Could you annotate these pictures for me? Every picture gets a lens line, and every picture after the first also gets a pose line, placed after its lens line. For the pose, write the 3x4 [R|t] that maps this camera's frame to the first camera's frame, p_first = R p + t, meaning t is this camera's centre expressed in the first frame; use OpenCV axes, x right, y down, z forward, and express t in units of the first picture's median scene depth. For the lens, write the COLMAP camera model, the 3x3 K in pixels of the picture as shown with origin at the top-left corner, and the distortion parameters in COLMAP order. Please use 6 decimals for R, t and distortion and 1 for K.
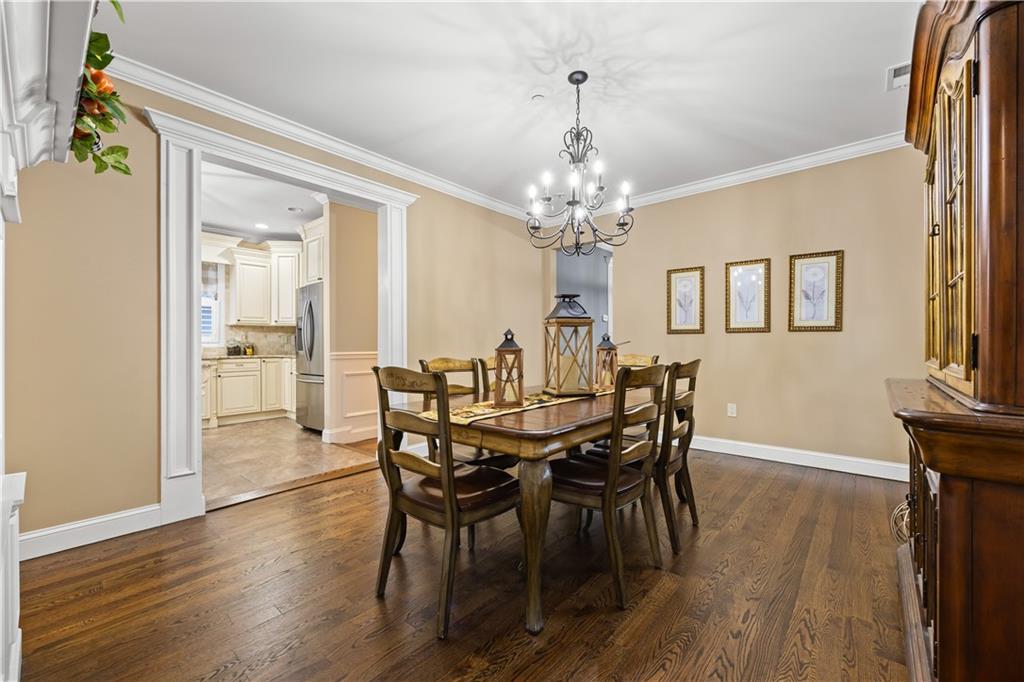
lens RADIAL K [[416.9, 0, 508.5], [0, 416.9, 340.6], [0, 0, 1]] dist [0.002230, -0.000820]
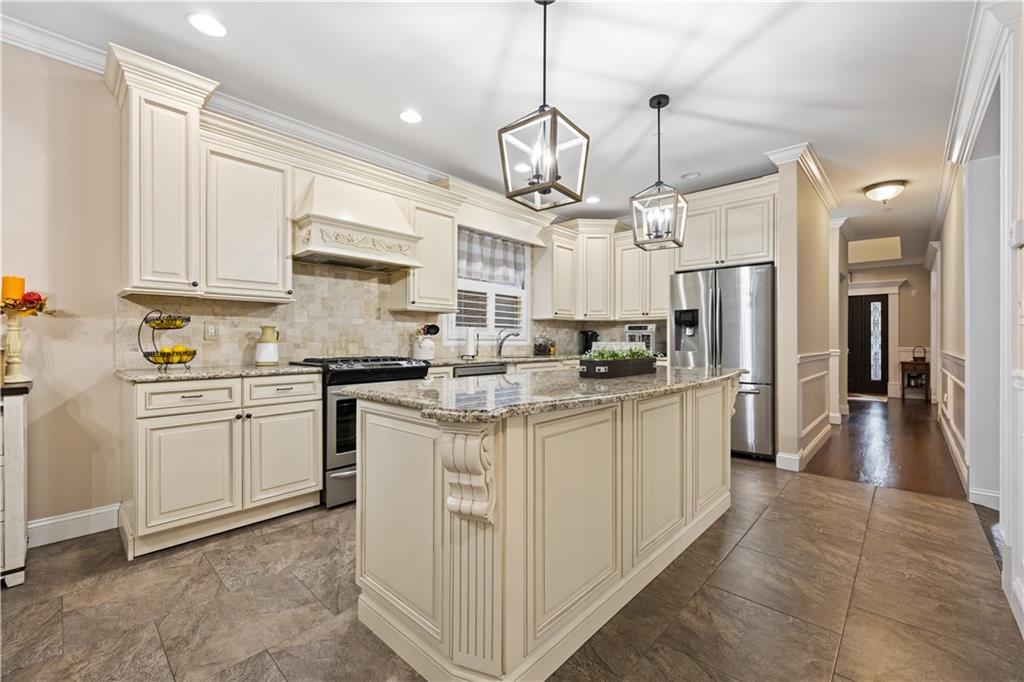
lens RADIAL K [[416.9, 0, 501.9], [0, 416.9, 339.4], [0, 0, 1]] dist [0.002230, -0.000820]
pose [[0.999339, 0.002786, -0.036239, -0.705105], [-0.002697, 0.999993, 0.002509, 0.001854], [0.036246, -0.002409, 0.999340, 0.154990]]
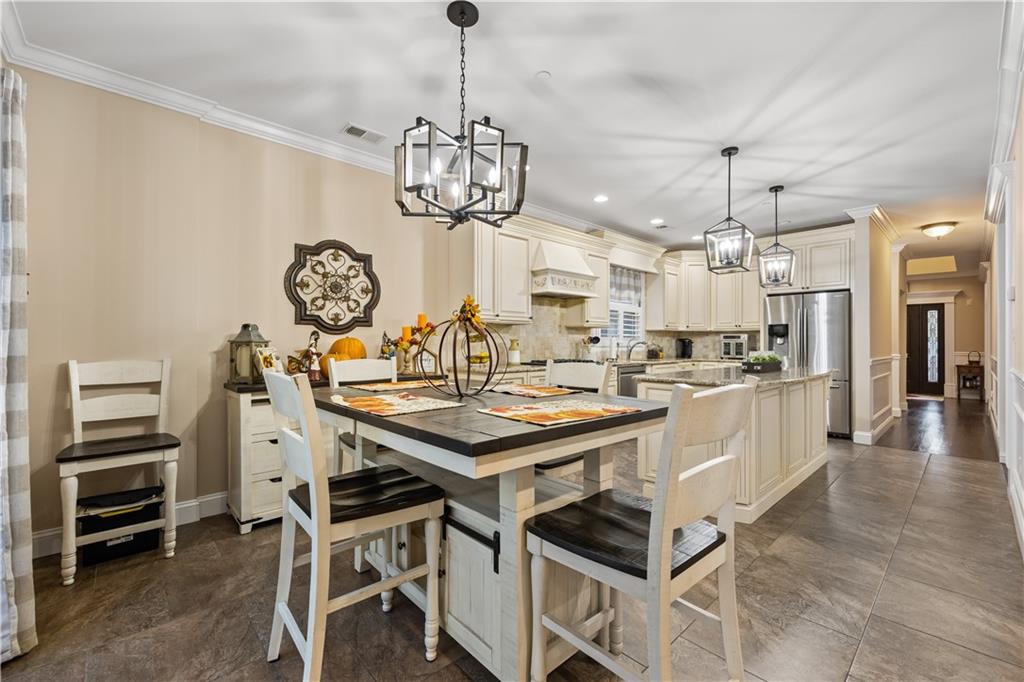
lens RADIAL K [[416.9, 0, 517.6], [0, 416.9, 340.3], [0, 0, 1]] dist [0.002230, -0.000820]
pose [[0.995906, 0.002804, -0.090348, -0.904800], [-0.002993, 0.999994, -0.001952, -0.007880], [0.090342, 0.002214, 0.995908, -0.092643]]
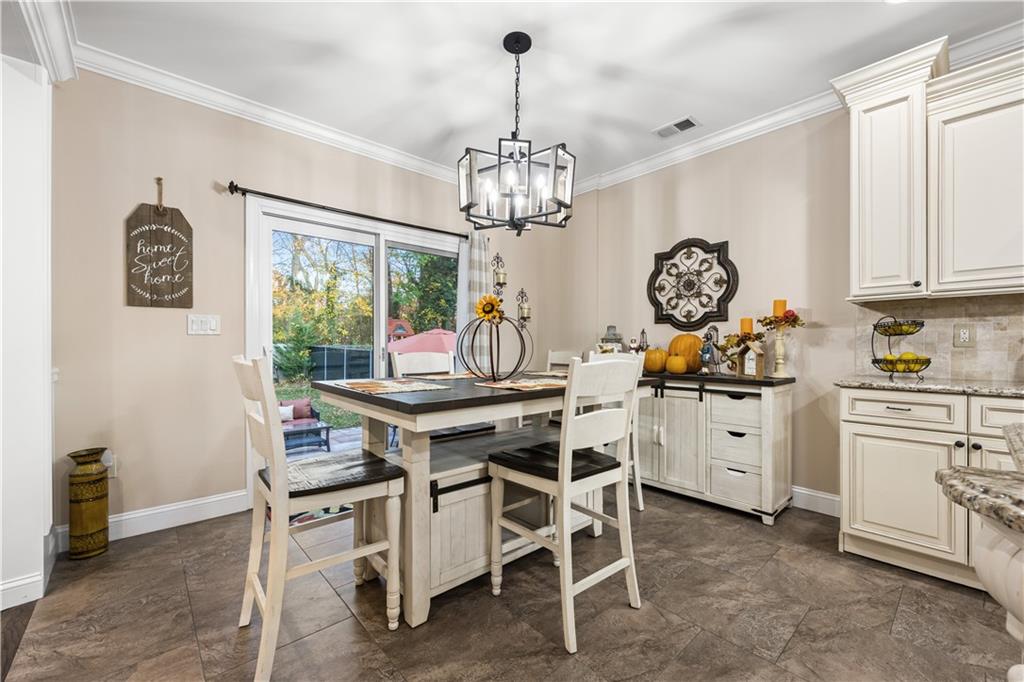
lens RADIAL K [[416.9, 0, 527.7], [0, 416.9, 348.0], [0, 0, 1]] dist [0.002230, -0.000820]
pose [[-0.086983, 0.006522, -0.996188, -0.636768], [0.002643, 0.999977, 0.006316, 0.002070], [0.996206, -0.002083, -0.086998, 0.237237]]
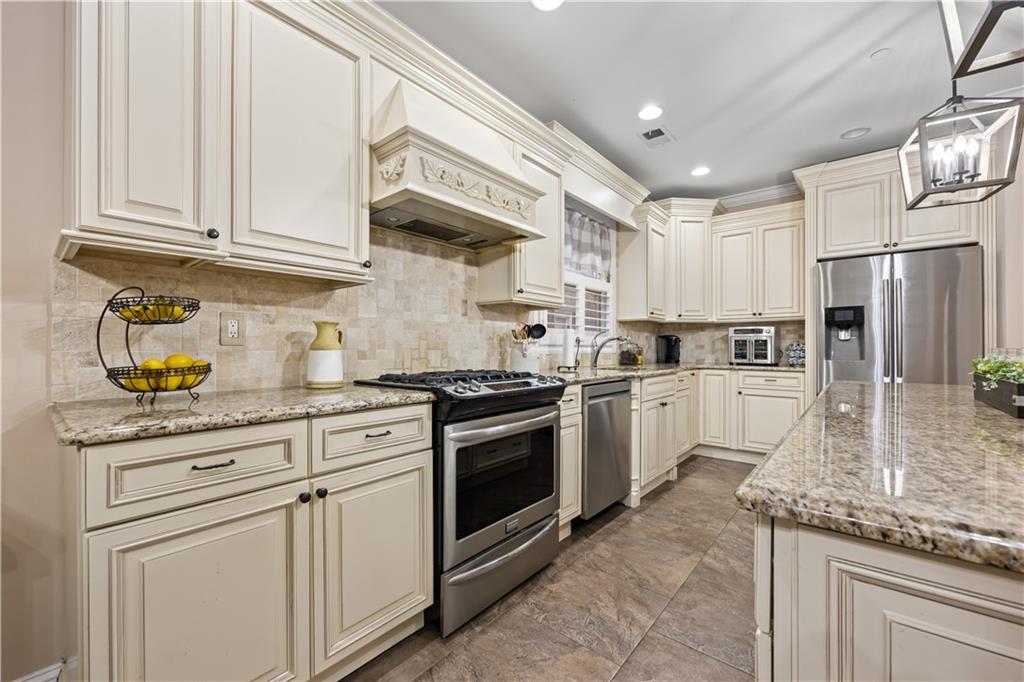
lens RADIAL K [[416.9, 0, 509.3], [0, 416.9, 345.0], [0, 0, 1]] dist [0.002230, -0.000820]
pose [[0.999945, 0.002156, 0.010291, -0.857818], [-0.002137, 0.999996, -0.001869, 0.004499], [-0.010295, 0.001847, 0.999945, 0.324472]]
